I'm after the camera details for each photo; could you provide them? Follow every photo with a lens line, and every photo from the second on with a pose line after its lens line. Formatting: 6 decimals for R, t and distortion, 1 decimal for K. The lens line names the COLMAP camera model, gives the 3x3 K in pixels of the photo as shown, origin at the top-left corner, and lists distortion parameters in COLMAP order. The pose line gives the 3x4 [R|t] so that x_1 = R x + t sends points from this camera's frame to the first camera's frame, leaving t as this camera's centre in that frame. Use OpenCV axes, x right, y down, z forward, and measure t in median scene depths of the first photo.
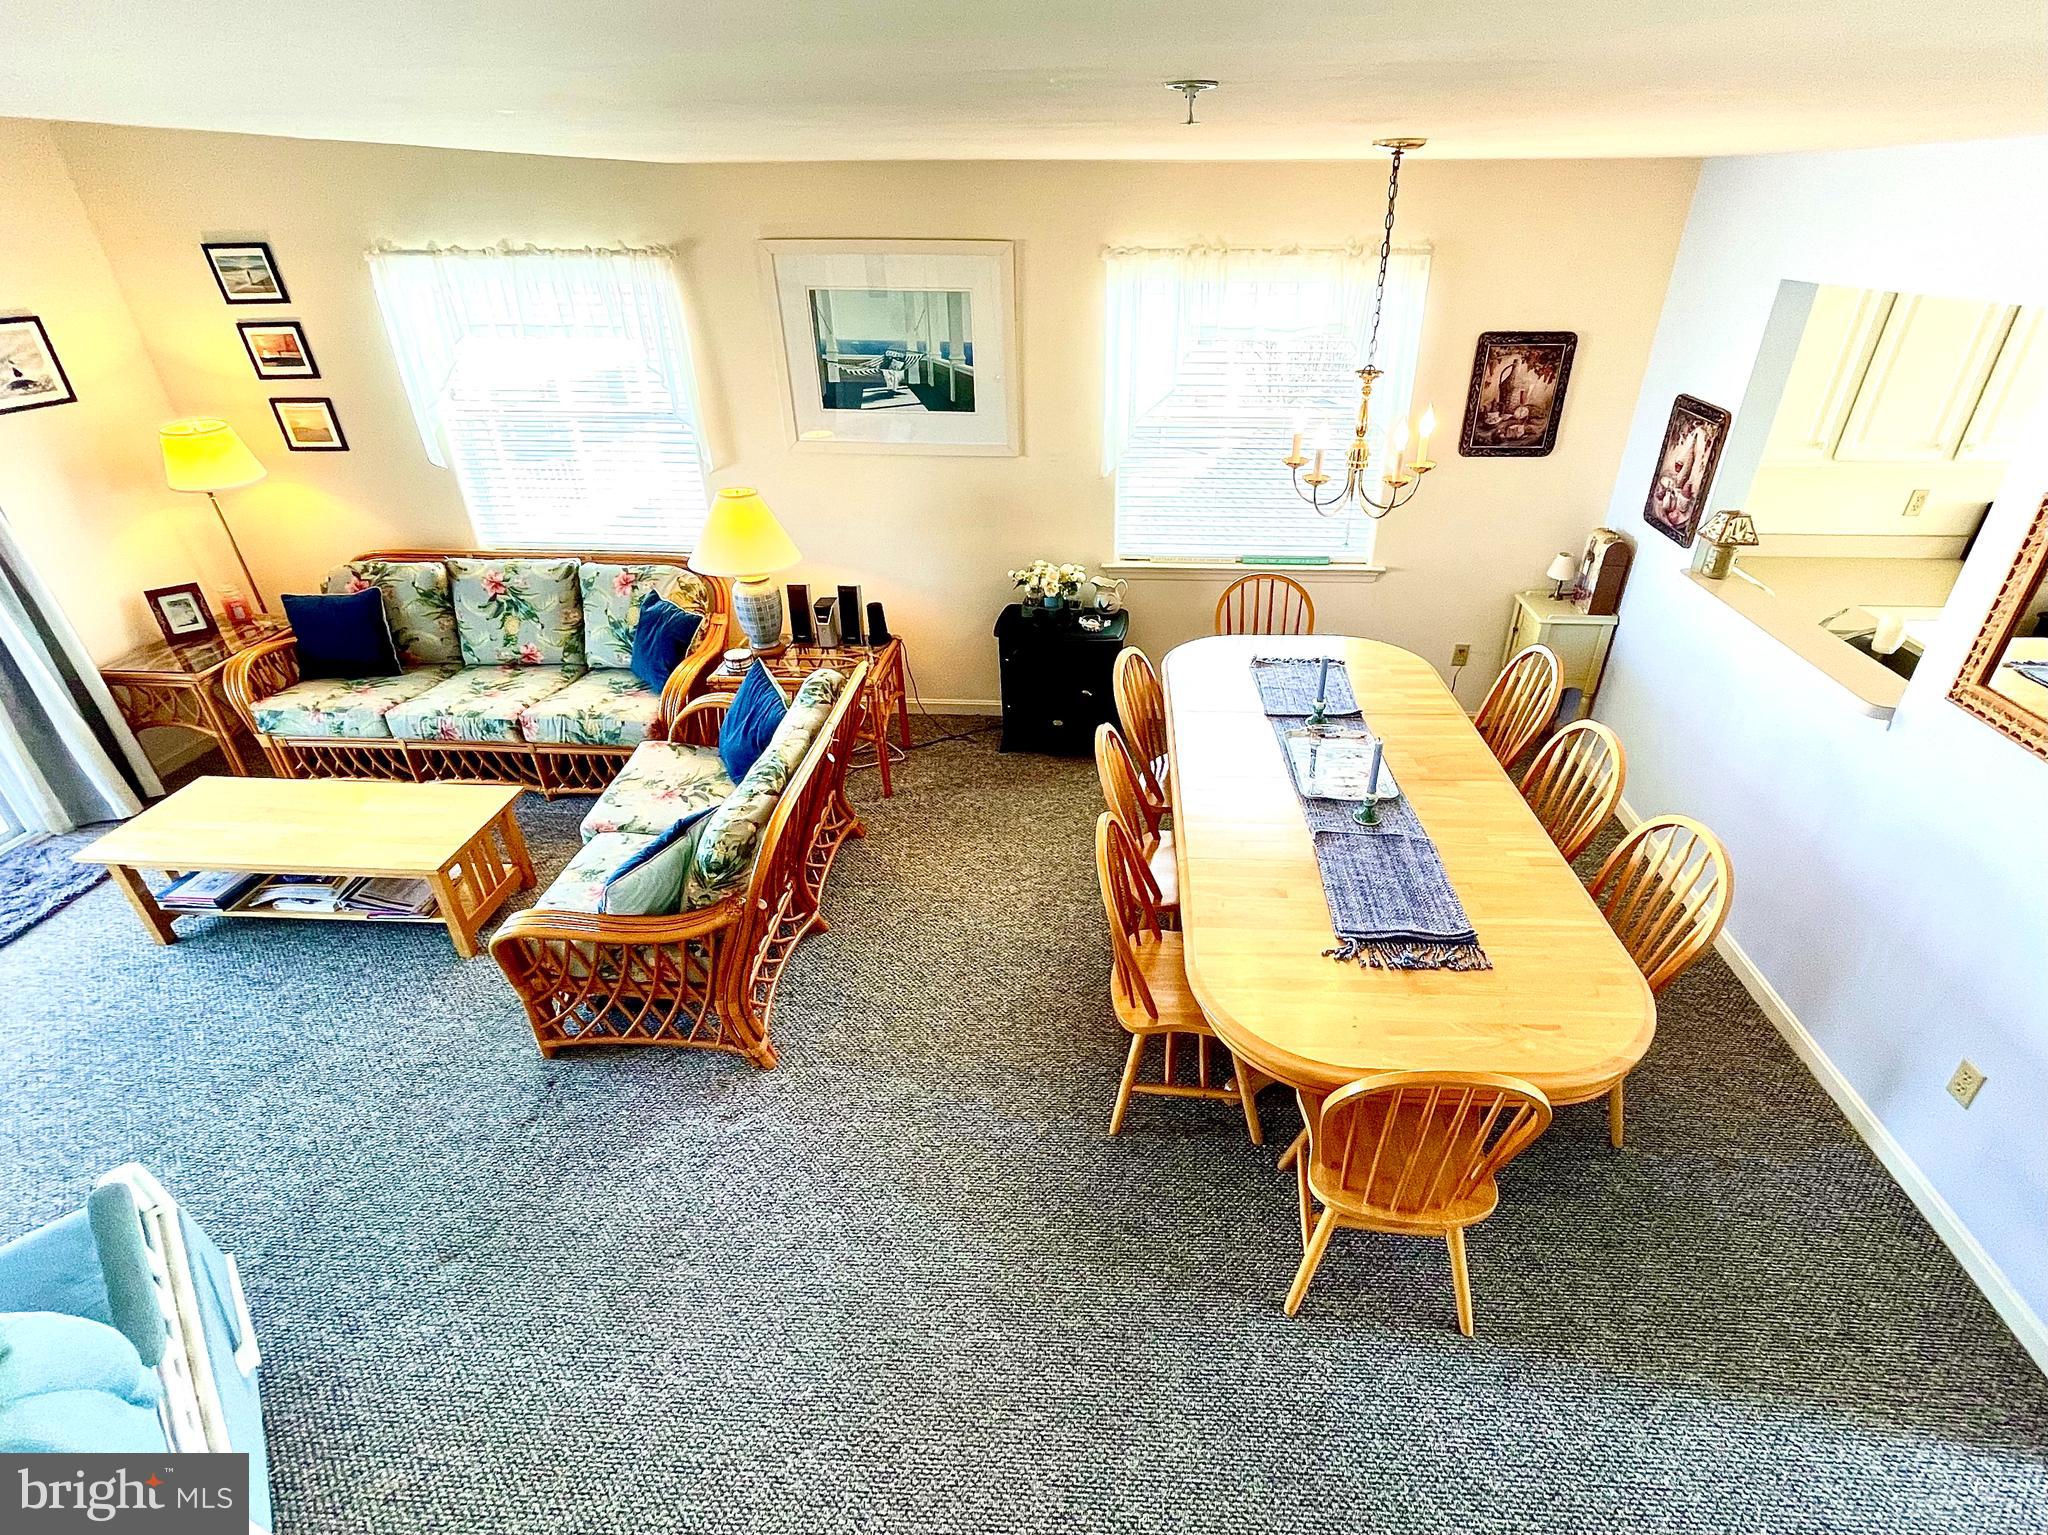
lens RADIAL K [[921.0, 0, 1024.0], [0, 921.0, 767.5], [0, 0, 1]] dist [-0.012551, 0.006340]
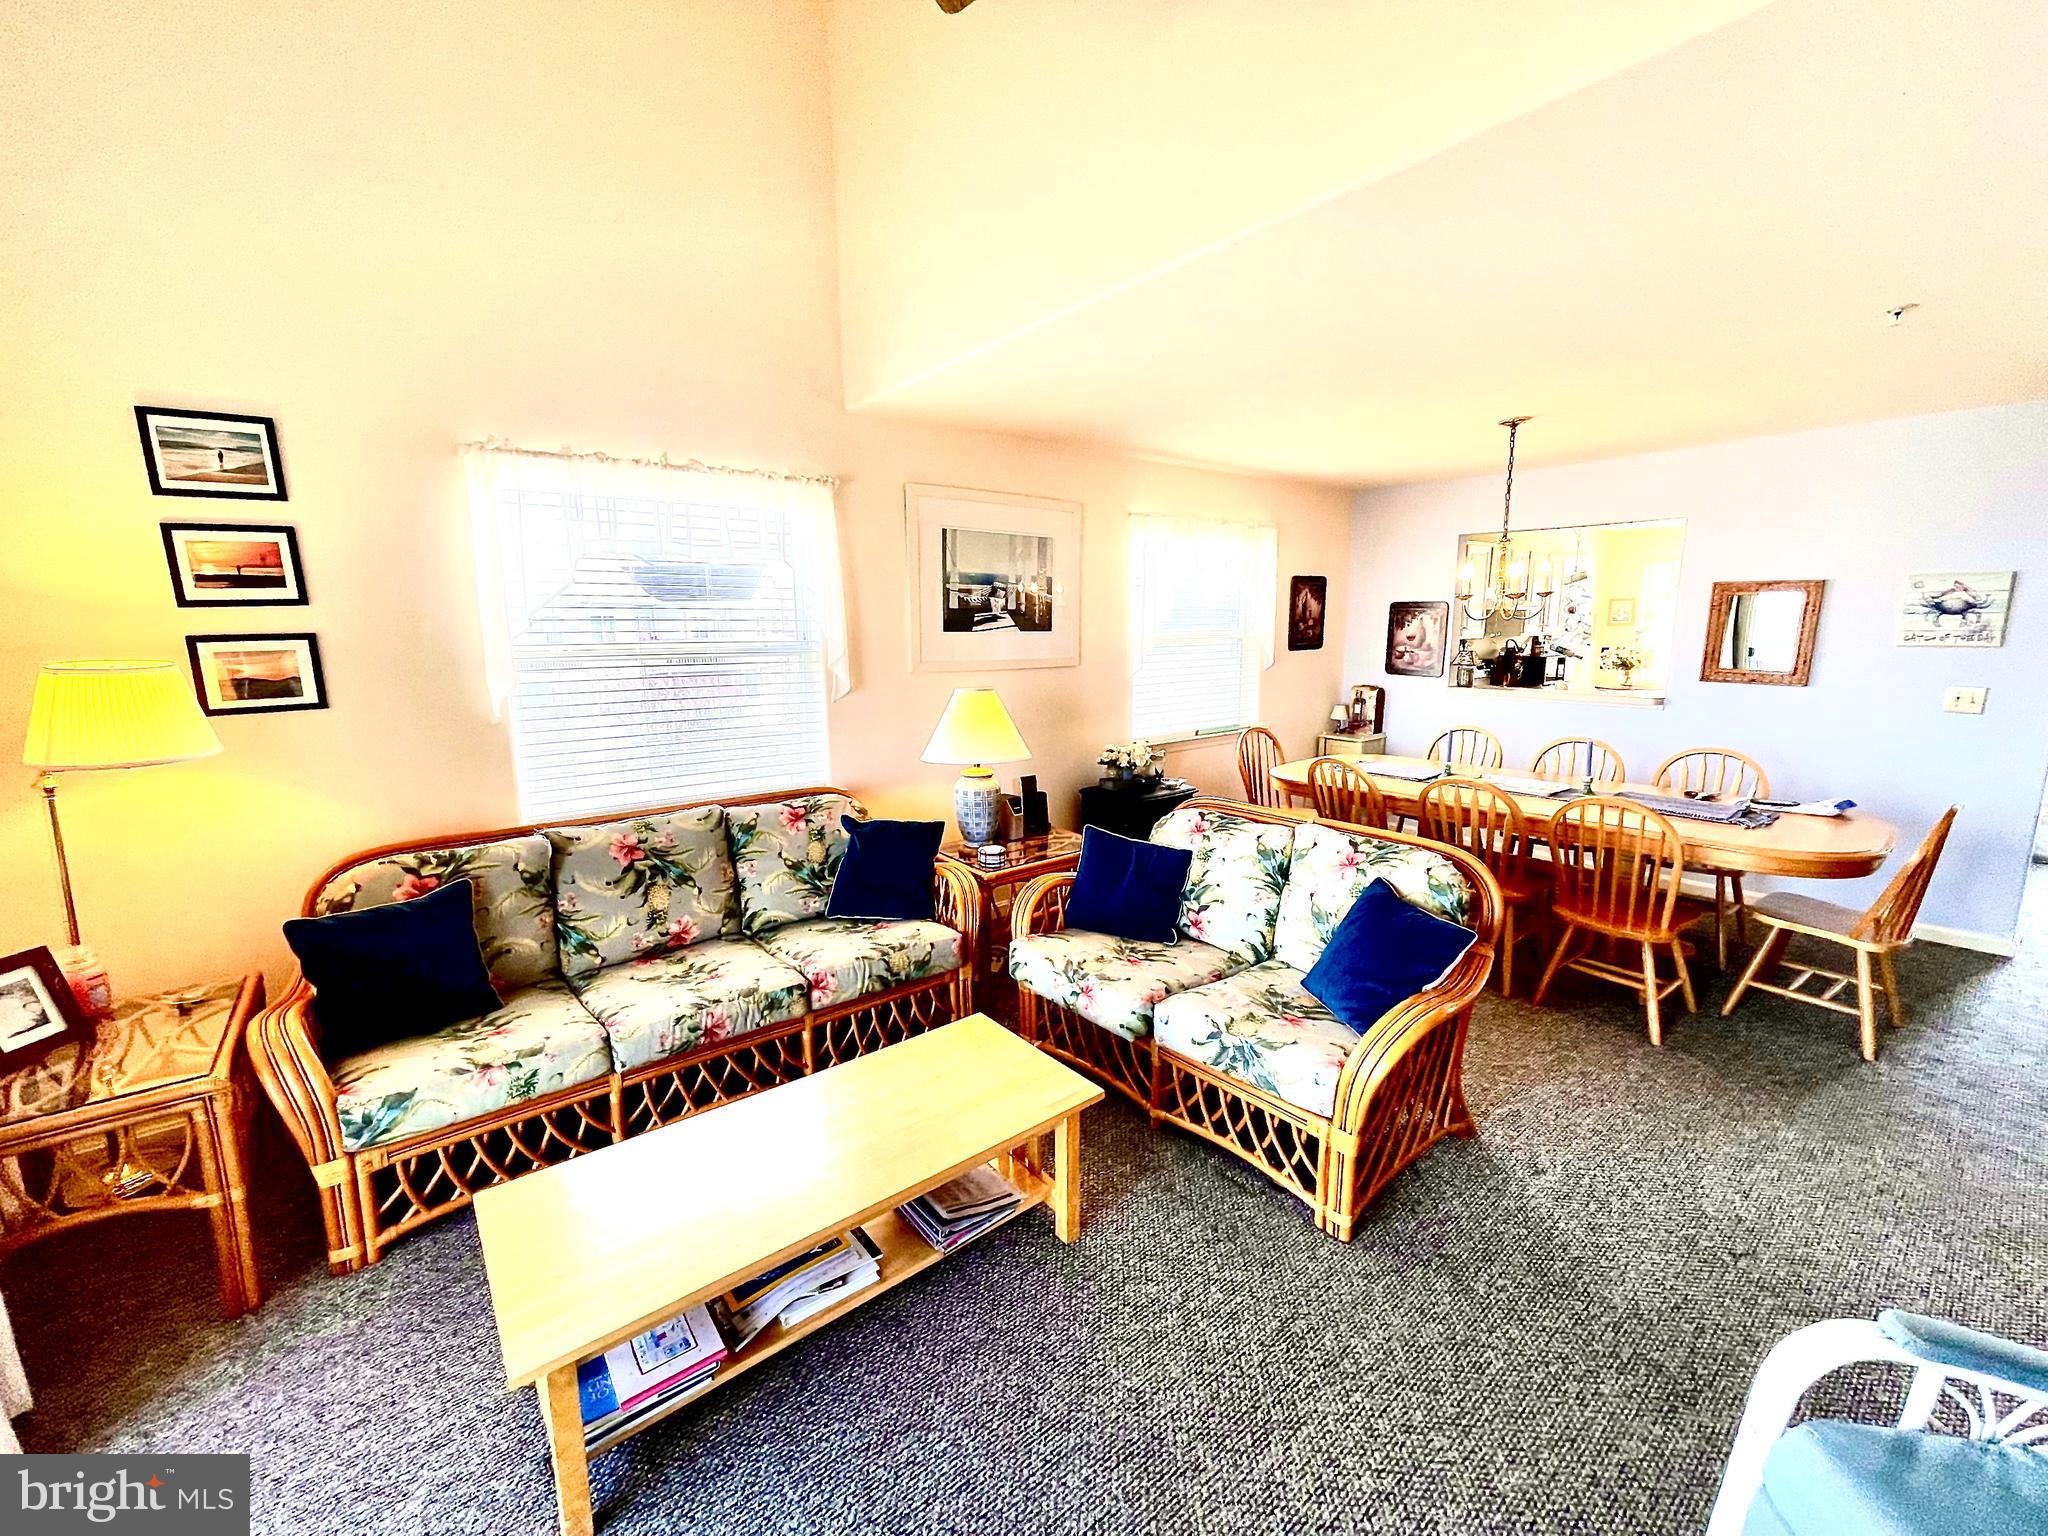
lens RADIAL K [[802.7, 0, 1024.0], [0, 802.7, 768.0], [0, 0, 1]] dist [-0.002379, 0.000088]
pose [[0.759997, -0.125695, 0.637656, -0.772682], [0.337037, 0.915109, -0.221315, -0.005655], [-0.555707, 0.383113, 0.737844, 0.320301]]
